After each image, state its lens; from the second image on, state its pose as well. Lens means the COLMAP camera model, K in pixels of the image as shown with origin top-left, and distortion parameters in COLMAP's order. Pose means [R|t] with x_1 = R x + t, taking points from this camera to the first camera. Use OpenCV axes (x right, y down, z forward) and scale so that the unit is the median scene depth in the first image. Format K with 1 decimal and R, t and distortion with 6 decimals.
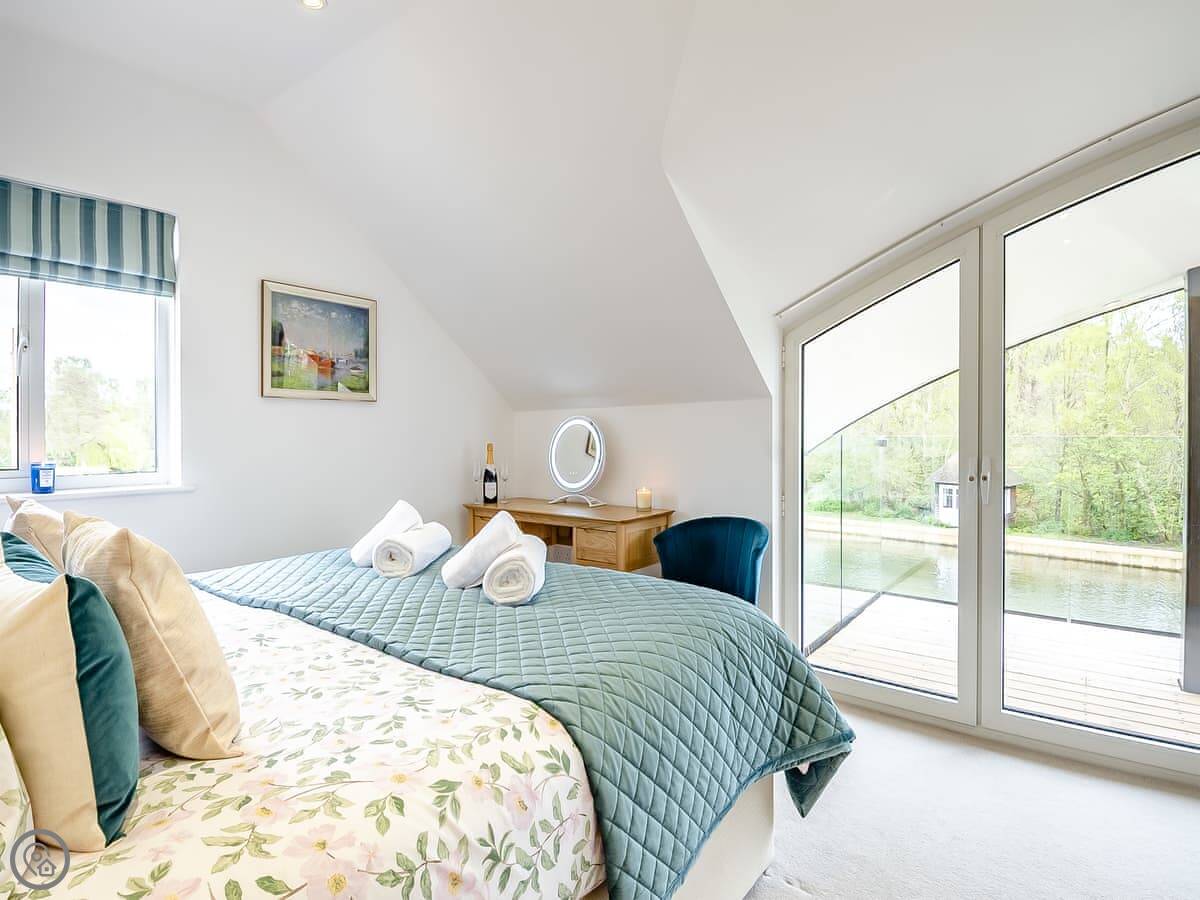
lens RADIAL K [[646.4, 0, 615.4], [0, 646.4, 442.3], [0, 0, 1]] dist [0.040942, -0.050823]
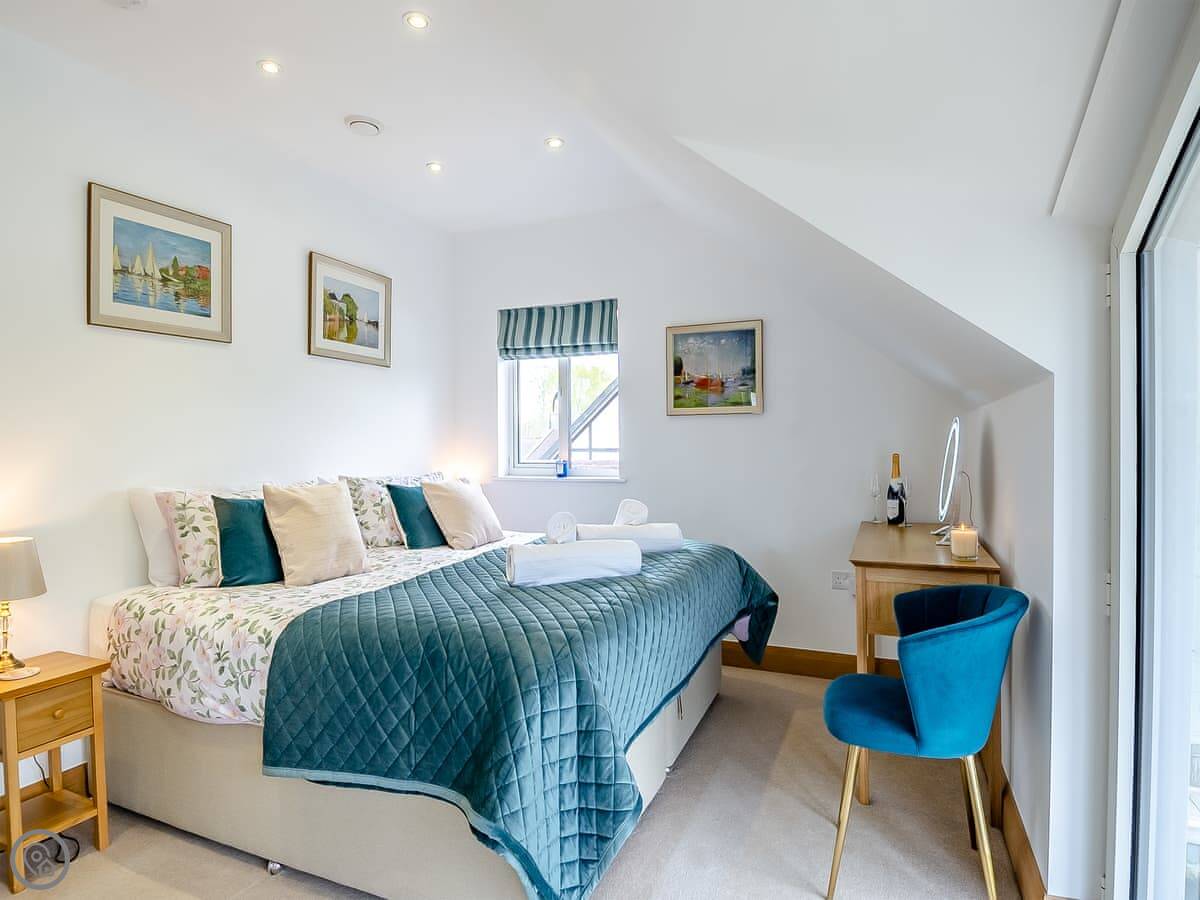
lens RADIAL K [[646.4, 0, 615.4], [0, 646.4, 442.3], [0, 0, 1]] dist [0.040942, -0.050823]
pose [[0.233342, 0.003359, -0.972389, 0.692343], [-0.006510, 0.999977, 0.001893, -0.016395], [0.972373, 0.005888, 0.233359, 0.570899]]
